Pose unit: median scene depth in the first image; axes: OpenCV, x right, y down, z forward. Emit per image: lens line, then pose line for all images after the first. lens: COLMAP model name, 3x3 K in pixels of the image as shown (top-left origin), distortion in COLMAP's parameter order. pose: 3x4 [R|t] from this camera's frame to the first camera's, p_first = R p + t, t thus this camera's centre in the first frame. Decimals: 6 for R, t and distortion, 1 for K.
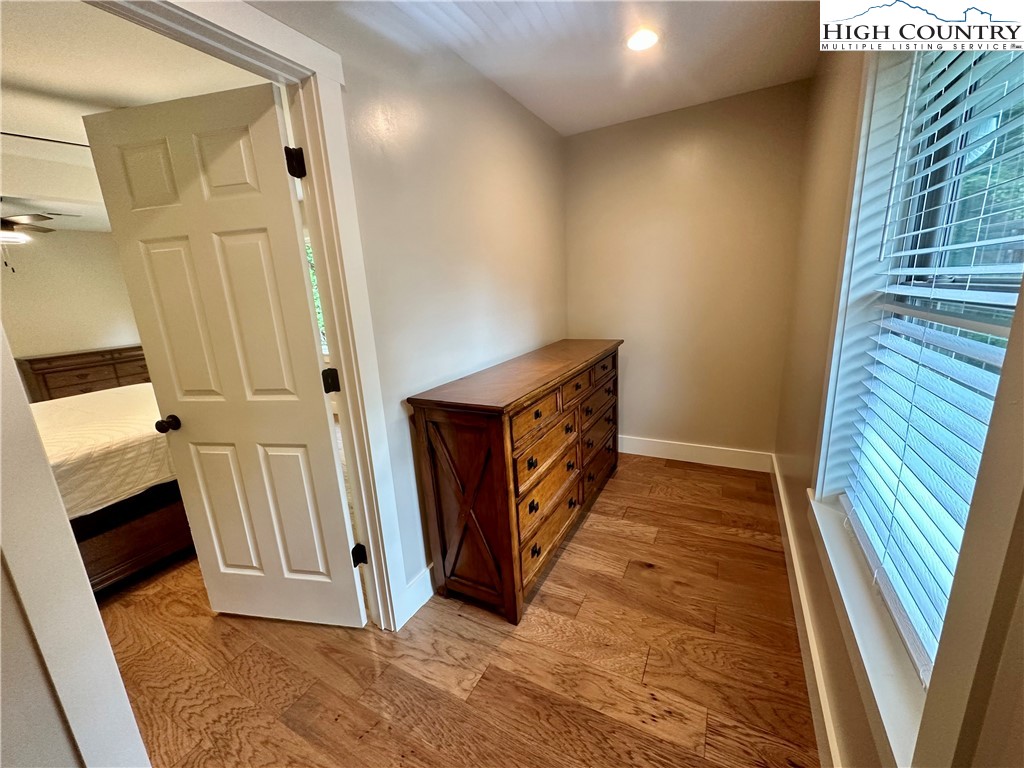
lens RADIAL K [[408.5, 0, 516.0], [0, 408.5, 383.2], [0, 0, 1]] dist [-0.003872, 0.001078]
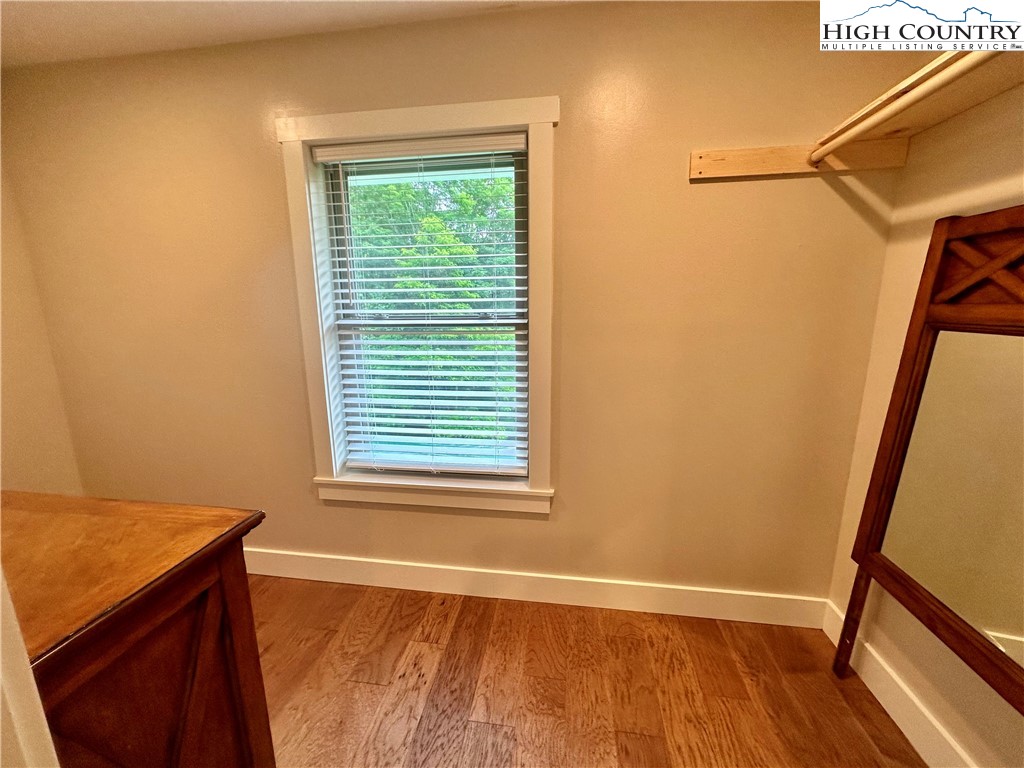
lens RADIAL K [[408.5, 0, 509.2], [0, 408.5, 384.5], [0, 0, 1]] dist [-0.003872, 0.001078]
pose [[-0.329376, -0.127062, 0.935610, -0.729587], [0.237685, 0.947836, 0.212398, -0.166310], [-0.913793, 0.292339, -0.281994, 0.834163]]
